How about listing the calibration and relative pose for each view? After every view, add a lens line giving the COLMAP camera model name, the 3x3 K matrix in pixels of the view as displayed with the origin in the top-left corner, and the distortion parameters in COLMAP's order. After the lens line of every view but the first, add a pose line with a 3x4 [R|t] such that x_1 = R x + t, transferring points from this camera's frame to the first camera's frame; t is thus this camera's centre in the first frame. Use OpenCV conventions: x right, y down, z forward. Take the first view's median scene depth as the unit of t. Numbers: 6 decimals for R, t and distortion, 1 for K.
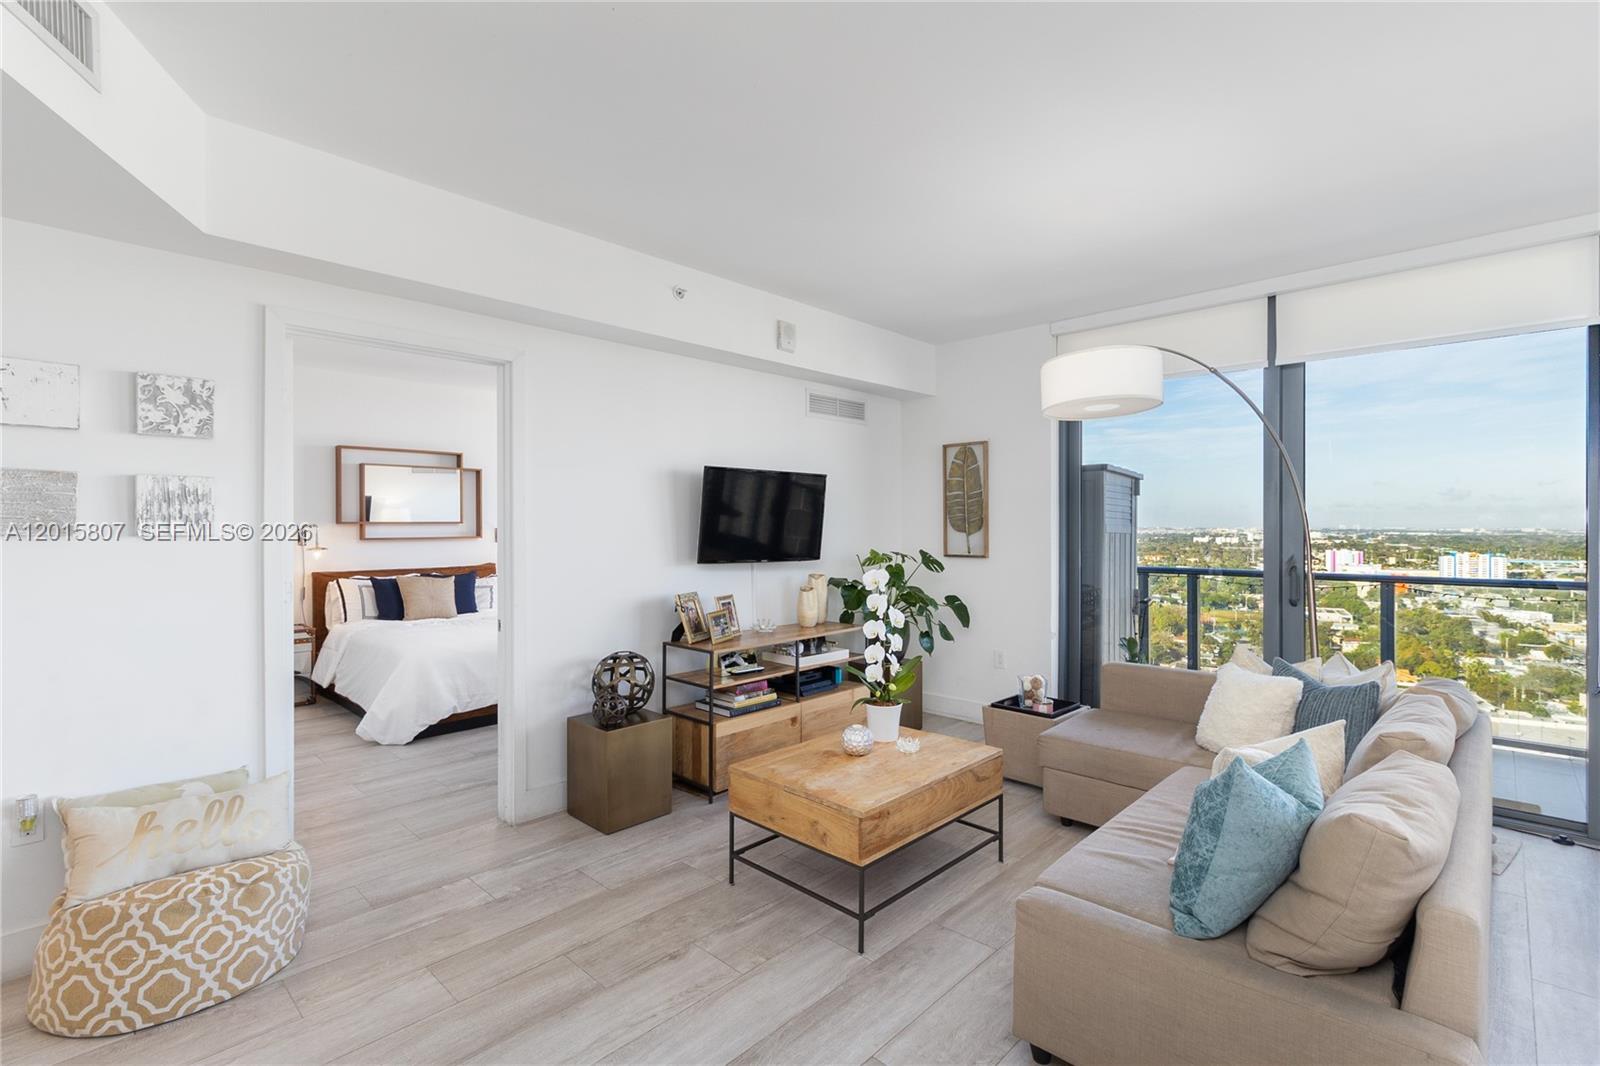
lens RADIAL K [[736.5, 0, 801.6], [0, 736.5, 540.0], [0, 0, 1]] dist [0.012023, -0.003186]
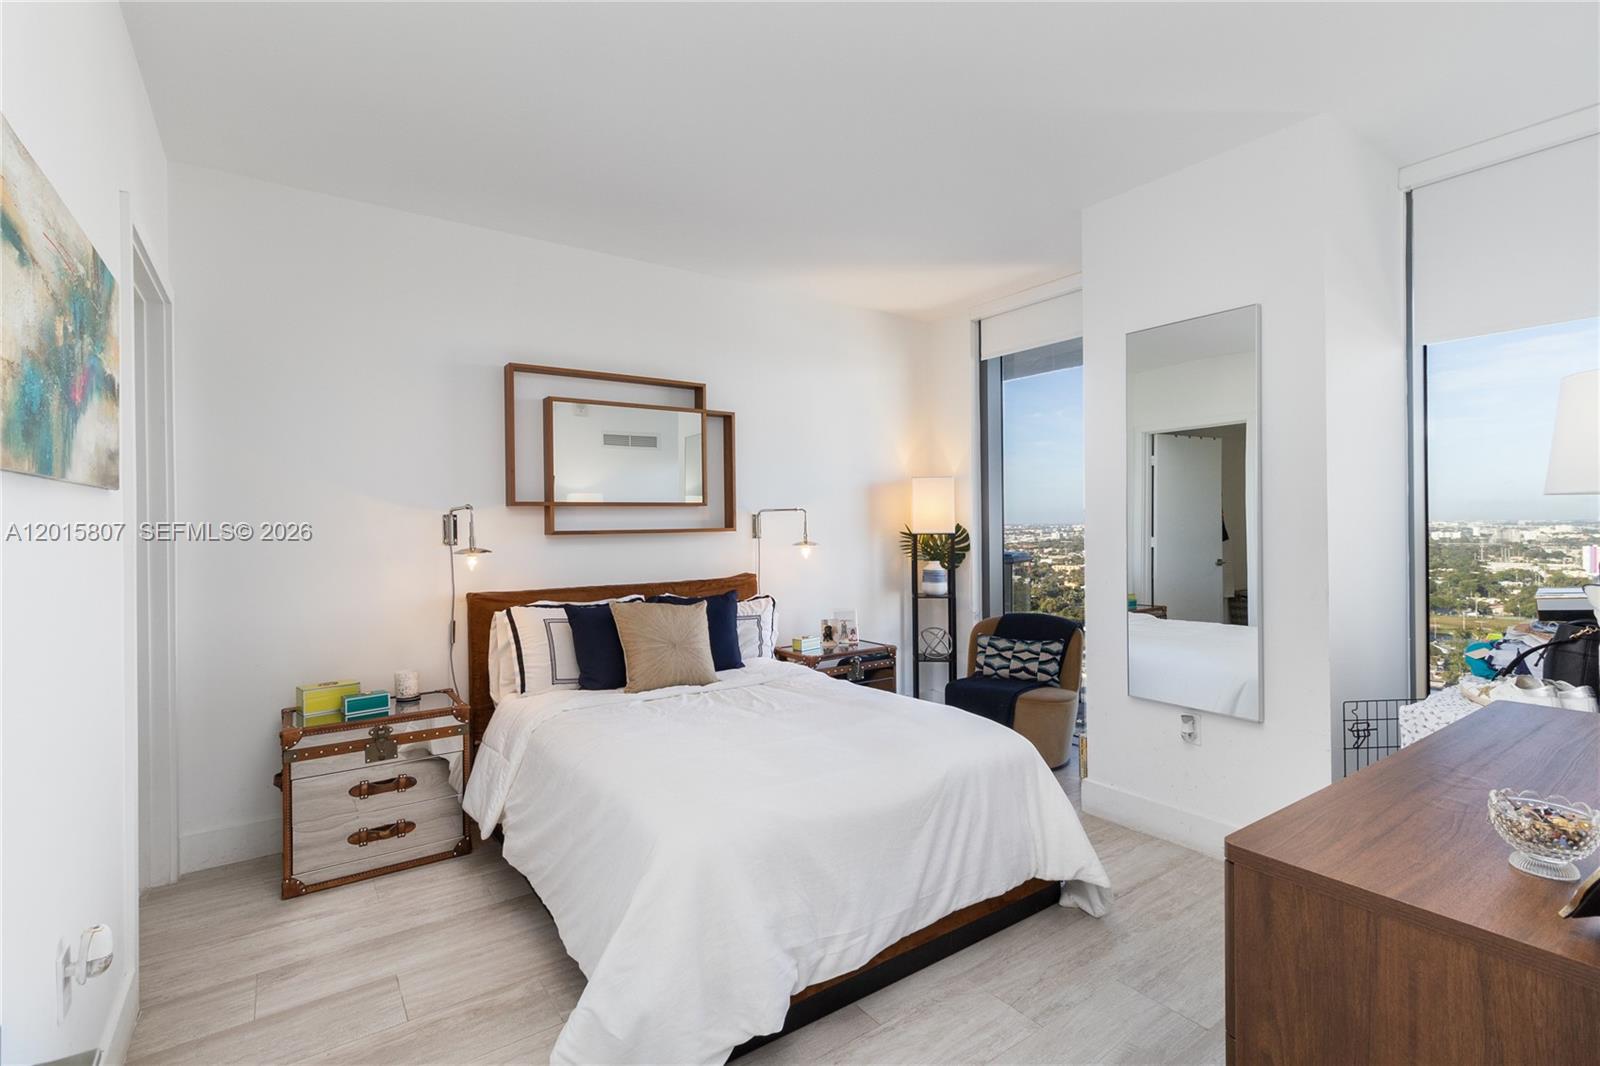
lens RADIAL K [[736.5, 0, 808.1], [0, 736.5, 533.0], [0, 0, 1]] dist [0.012023, -0.003186]
pose [[0.982772, -0.006679, -0.184702, -0.274344], [0.005418, 0.999958, -0.007333, 0.003493], [0.184743, 0.006206, 0.982767, 0.448017]]
